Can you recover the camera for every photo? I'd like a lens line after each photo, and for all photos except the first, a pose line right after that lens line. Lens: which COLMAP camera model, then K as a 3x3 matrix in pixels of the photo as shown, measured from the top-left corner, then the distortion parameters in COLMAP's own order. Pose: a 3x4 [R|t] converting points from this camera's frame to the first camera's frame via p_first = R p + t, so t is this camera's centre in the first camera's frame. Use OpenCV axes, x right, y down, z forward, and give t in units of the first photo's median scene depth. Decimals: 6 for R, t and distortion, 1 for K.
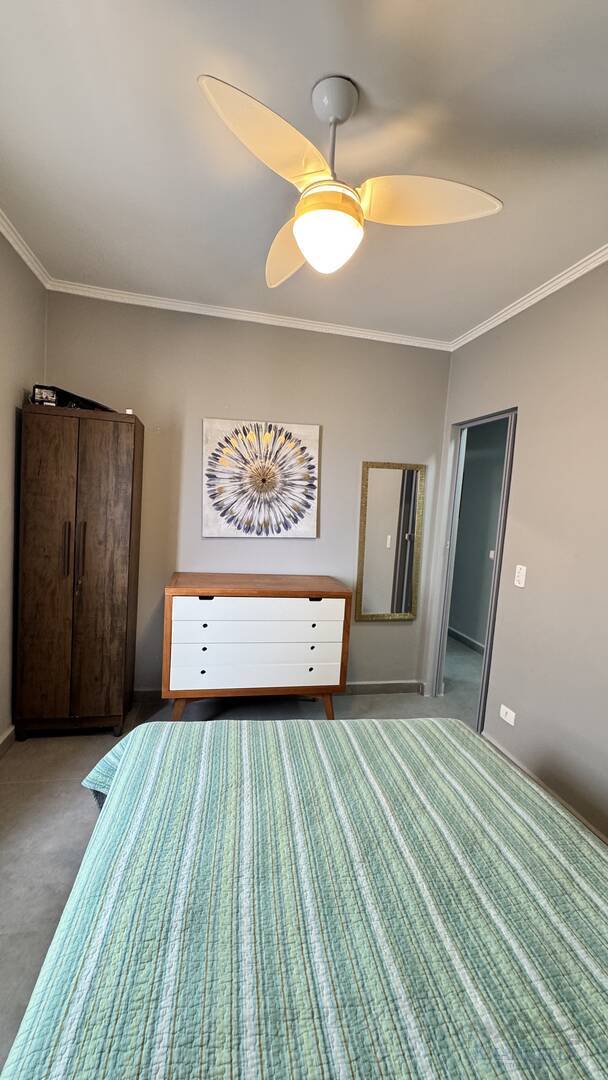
lens RADIAL K [[431.0, 0, 305.4], [0, 431.0, 536.8], [0, 0, 1]] dist [-0.007328, 0.002683]
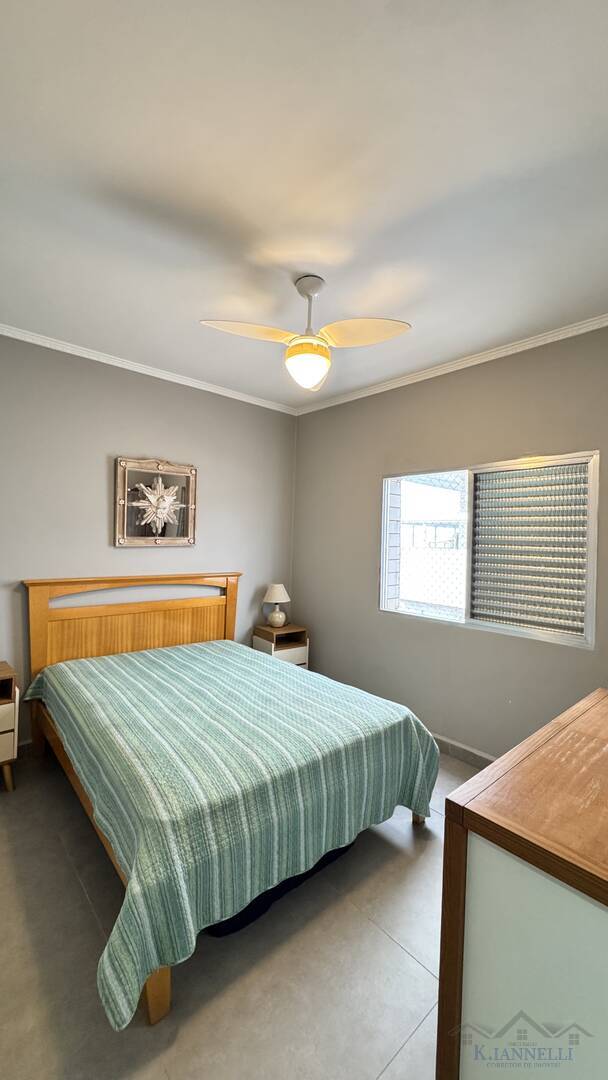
lens RADIAL K [[431.0, 0, 305.4], [0, 431.0, 536.8], [0, 0, 1]] dist [-0.007328, 0.002683]
pose [[-0.864418, -0.095848, -0.493553, 0.791948], [-0.133554, 0.990167, 0.041618, -0.159259], [0.484711, 0.101891, -0.868720, 2.463824]]
